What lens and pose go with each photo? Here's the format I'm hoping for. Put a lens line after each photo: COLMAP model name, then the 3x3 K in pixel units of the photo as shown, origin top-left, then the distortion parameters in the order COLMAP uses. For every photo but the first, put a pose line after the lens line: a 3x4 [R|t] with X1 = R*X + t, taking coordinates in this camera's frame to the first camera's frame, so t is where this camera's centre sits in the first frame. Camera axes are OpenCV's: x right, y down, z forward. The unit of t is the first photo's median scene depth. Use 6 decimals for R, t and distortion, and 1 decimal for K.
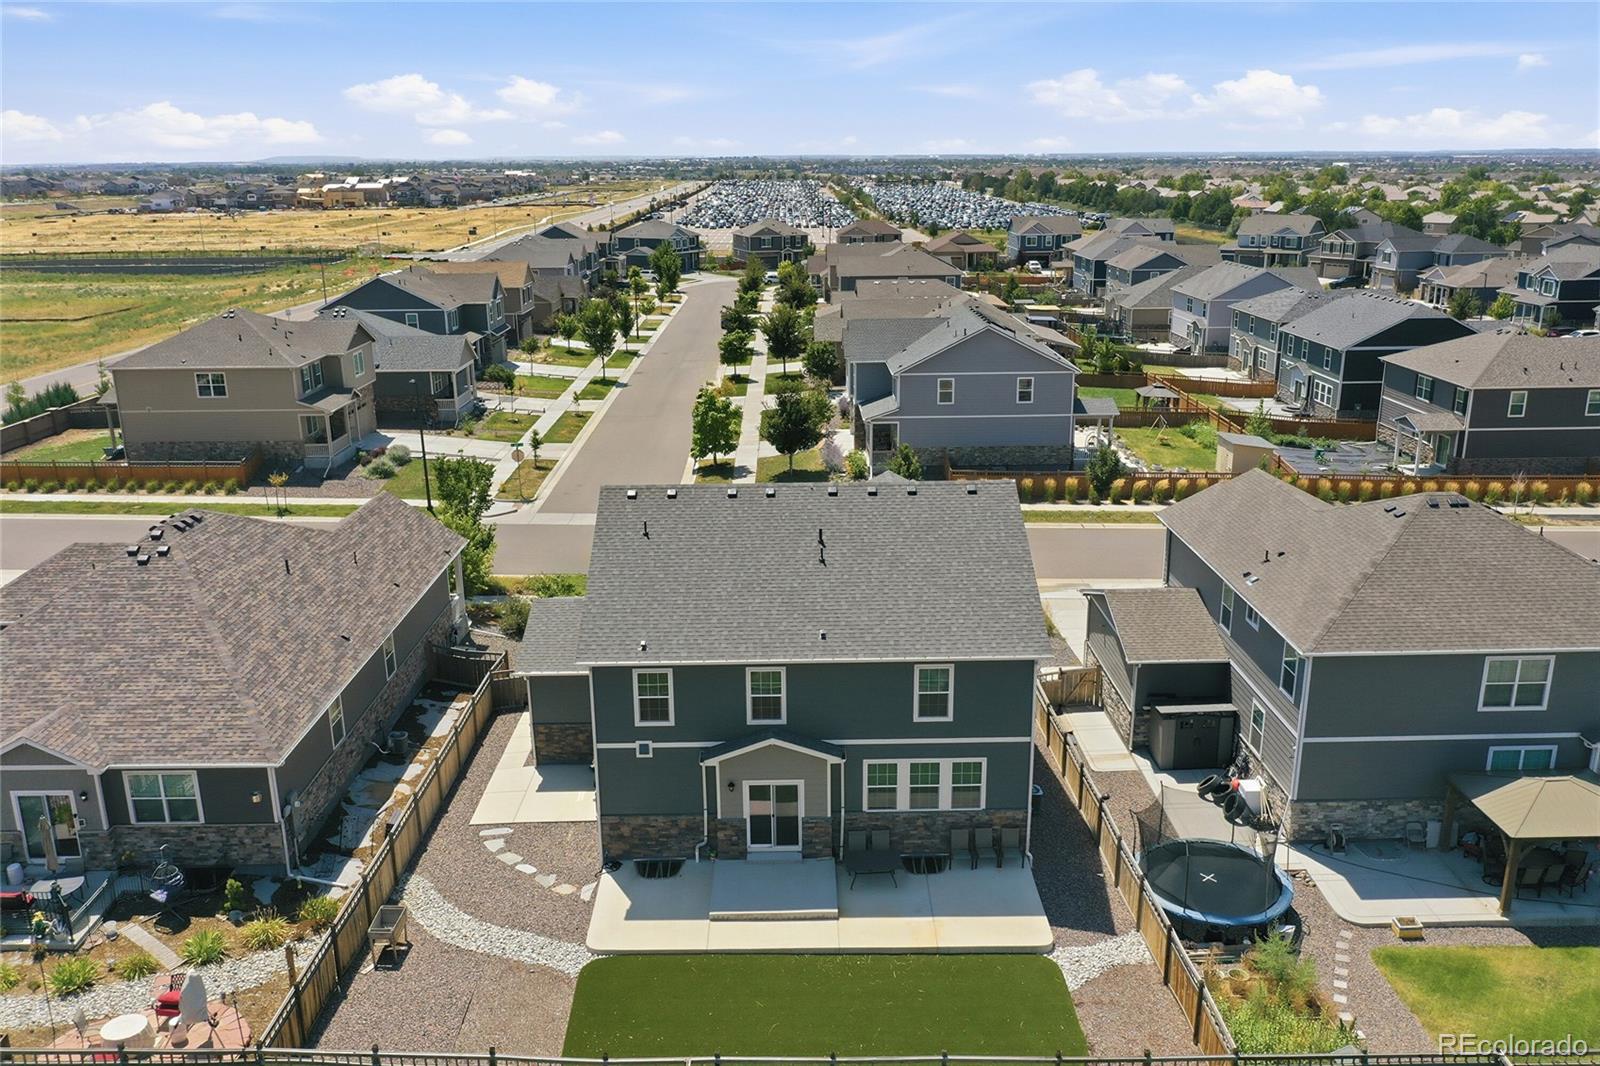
lens RADIAL K [[1269.5, 0, 867.0], [0, 1269.5, 541.5], [0, 0, 1]] dist [-0.004628, -0.004401]
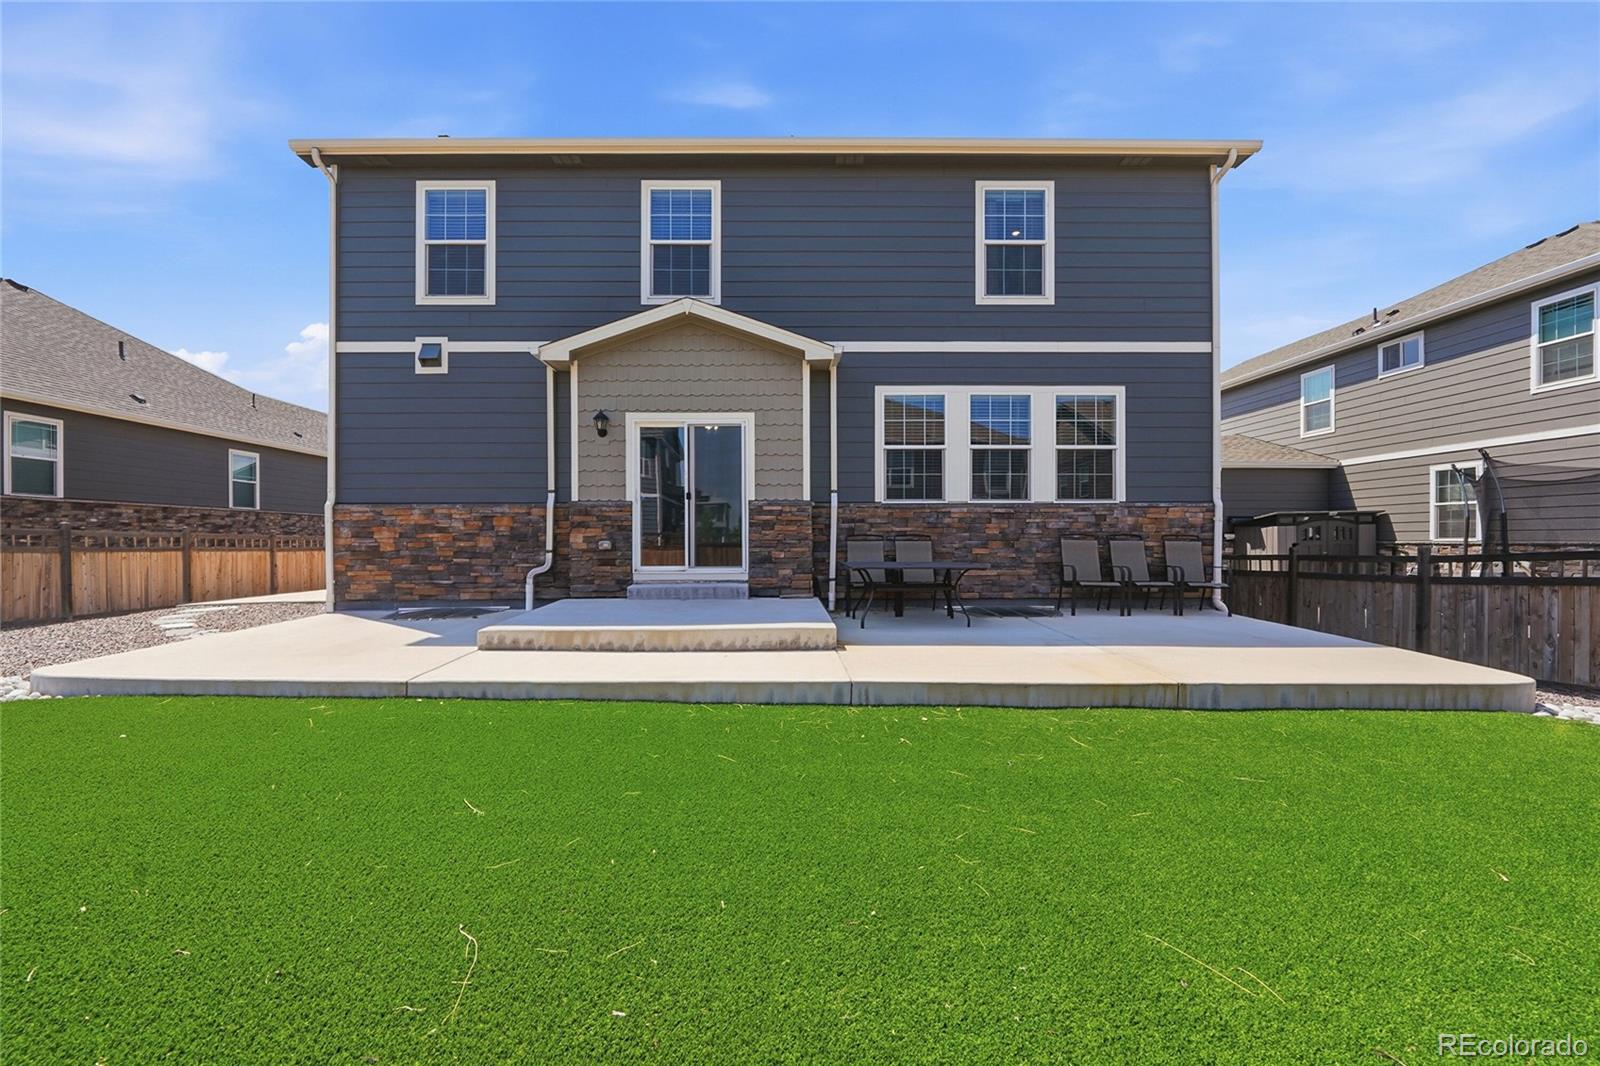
lens RADIAL K [[668.1, 0, 796.7], [0, 668.1, 543.5], [0, 0, 1]] dist [-0.001808, -0.000476]
pose [[0.999423, -0.013023, -0.031370, -0.025695], [0.003473, 0.957916, -0.287026, 0.302177], [0.033788, 0.286751, 0.957409, 0.760489]]
